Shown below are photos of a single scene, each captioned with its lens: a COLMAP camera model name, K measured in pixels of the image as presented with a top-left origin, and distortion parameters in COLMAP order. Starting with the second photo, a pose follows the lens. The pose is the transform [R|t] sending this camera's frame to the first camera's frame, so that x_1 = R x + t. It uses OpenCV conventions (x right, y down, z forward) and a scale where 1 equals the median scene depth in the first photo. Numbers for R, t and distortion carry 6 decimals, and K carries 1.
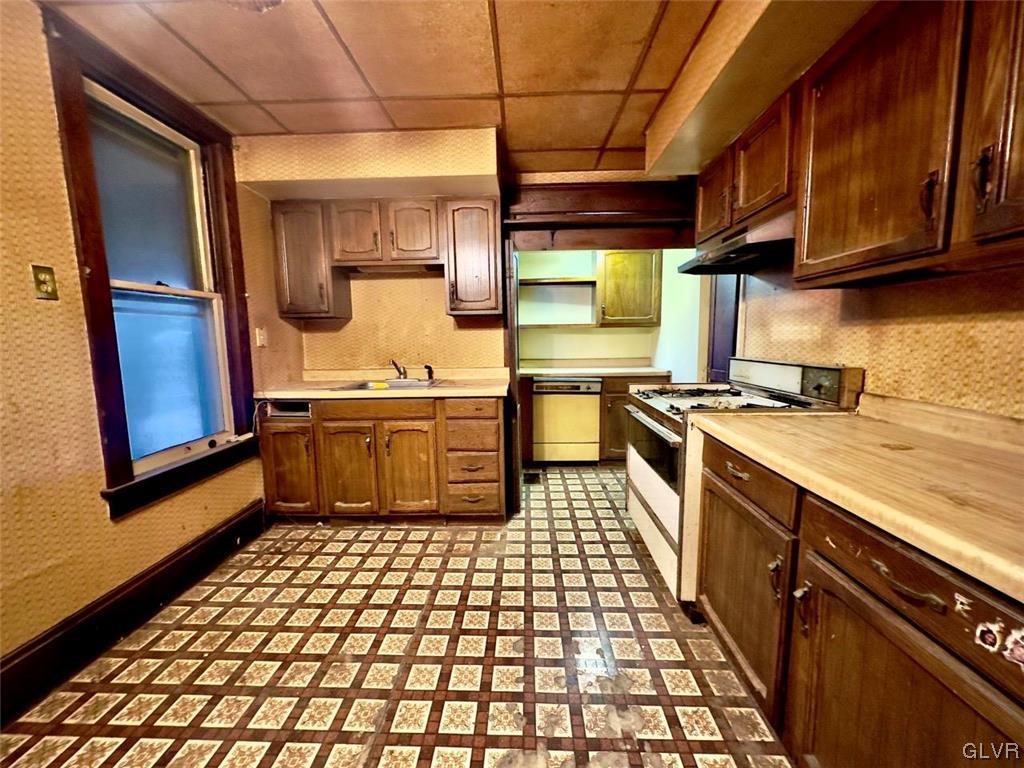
lens RADIAL K [[406.4, 0, 512.7], [0, 406.4, 383.9], [0, 0, 1]] dist [-0.003193, -0.000151]
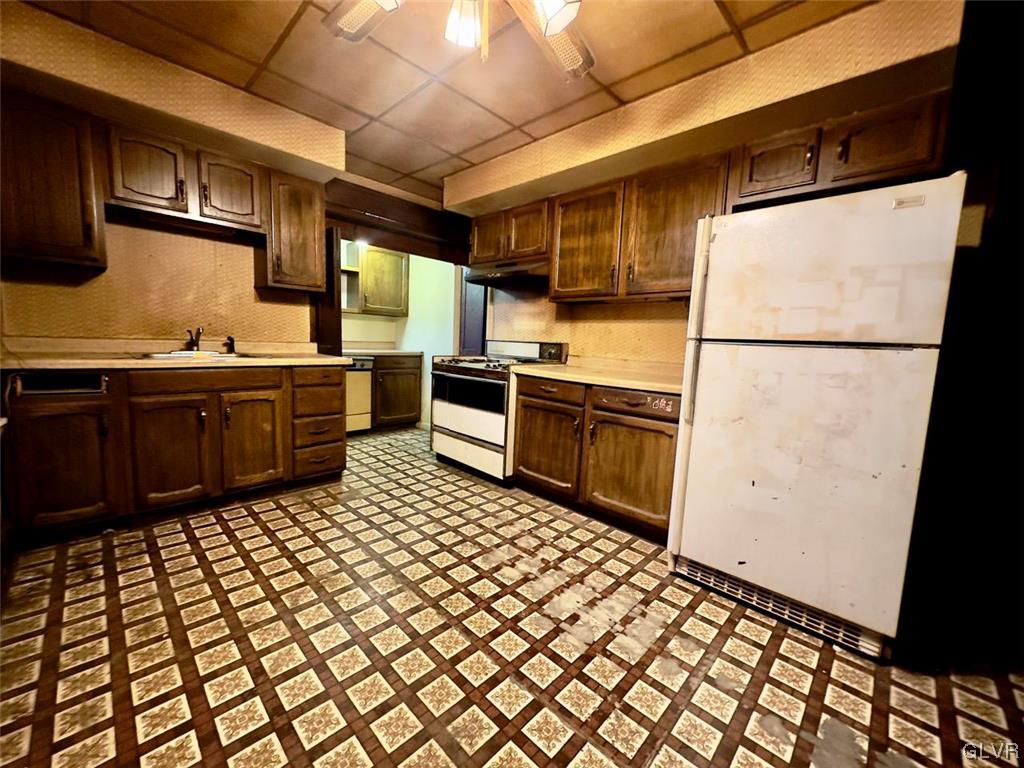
lens RADIAL K [[406.4, 0, 513.1], [0, 406.4, 383.3], [0, 0, 1]] dist [-0.003193, -0.000151]
pose [[0.665683, -0.036690, 0.745332, -0.656513], [0.030731, 0.999291, 0.021744, 0.083005], [-0.745602, 0.008430, 0.666339, -0.133792]]
